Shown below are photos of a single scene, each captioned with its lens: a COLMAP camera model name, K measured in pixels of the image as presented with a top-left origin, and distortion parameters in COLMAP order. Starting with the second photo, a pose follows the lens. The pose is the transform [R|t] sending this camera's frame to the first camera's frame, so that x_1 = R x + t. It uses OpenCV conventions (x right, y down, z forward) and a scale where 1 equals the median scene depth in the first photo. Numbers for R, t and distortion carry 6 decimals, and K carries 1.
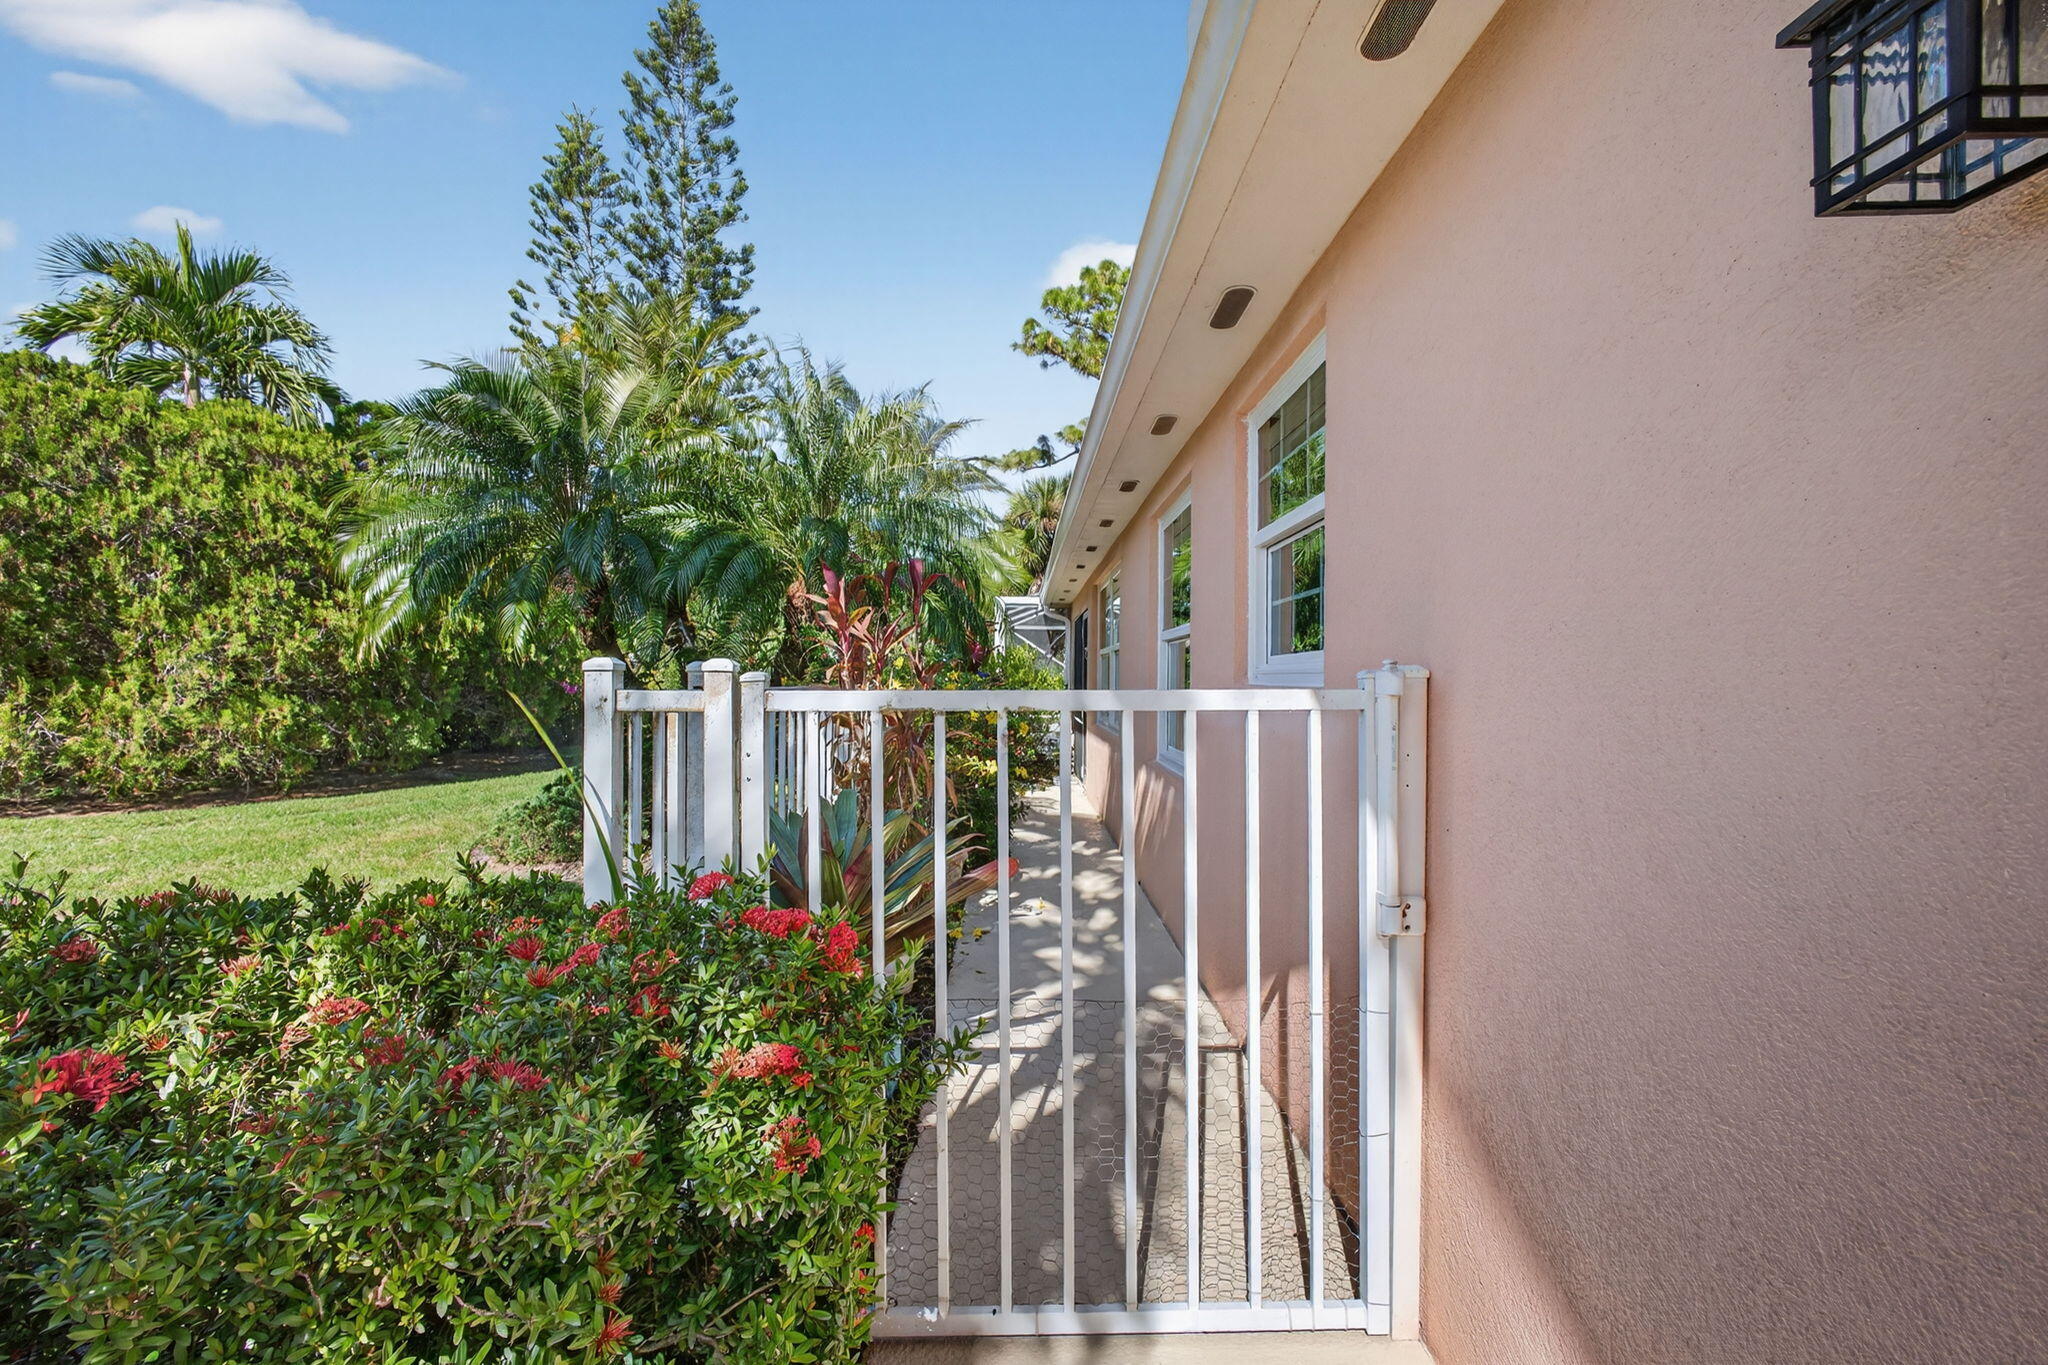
lens RADIAL K [[872.2, 0, 1028.7], [0, 872.2, 672.0], [0, 0, 1]] dist [-0.002080, 0.000253]
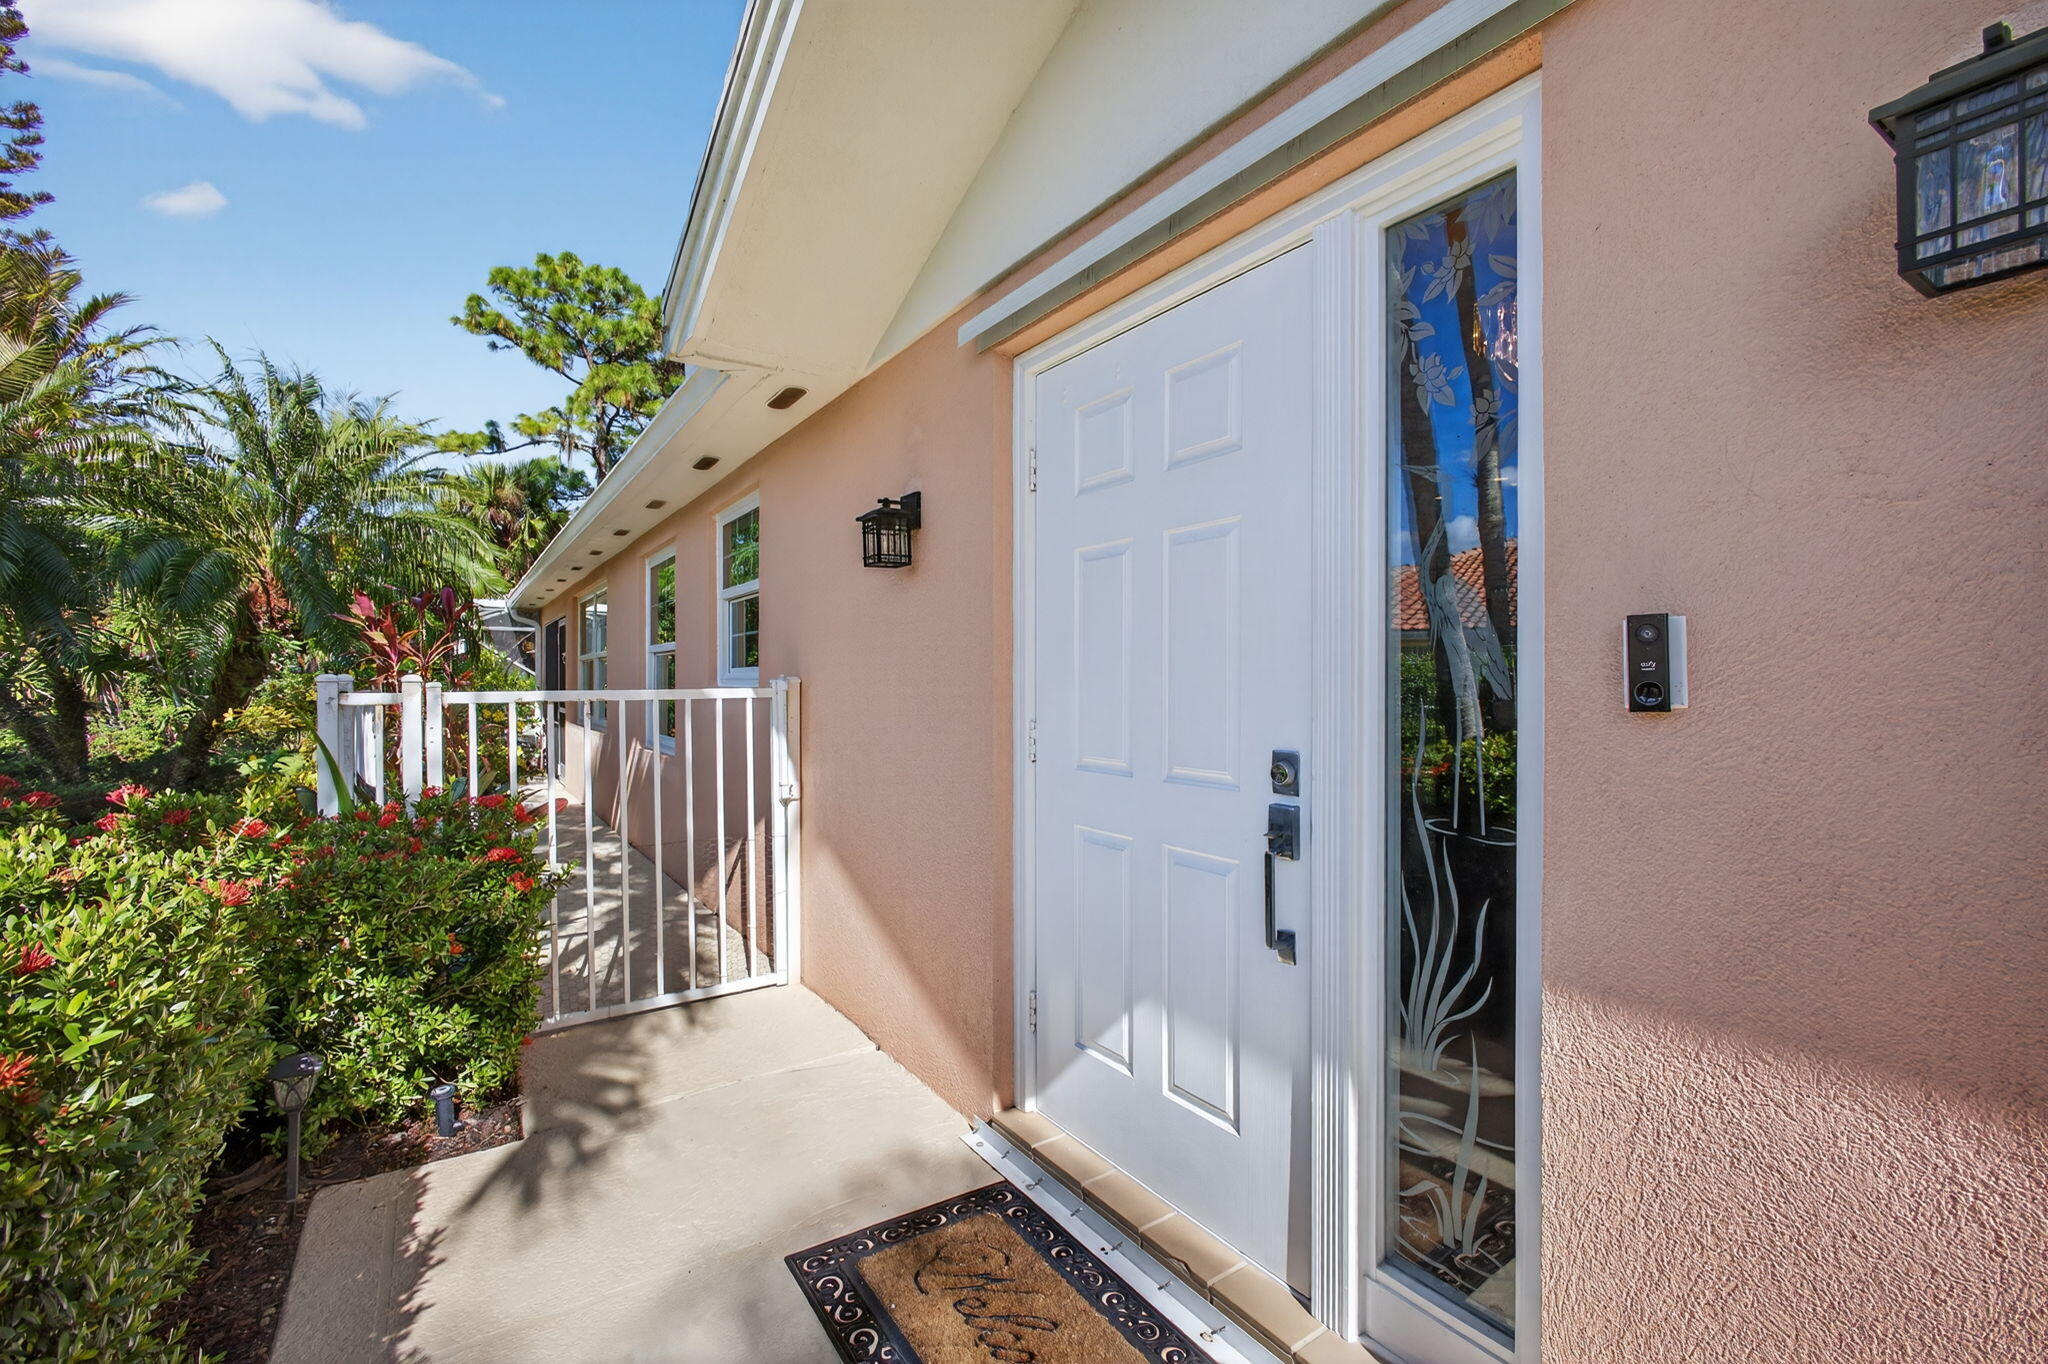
lens RADIAL K [[872.2, 0, 1028.7], [0, 872.2, 671.5], [0, 0, 1]] dist [-0.002080, 0.000253]
pose [[0.831544, -0.003899, 0.555445, -0.026351], [0.003532, 0.999992, 0.001733, -0.002005], [-0.555447, 0.000521, 0.831552, -0.105722]]
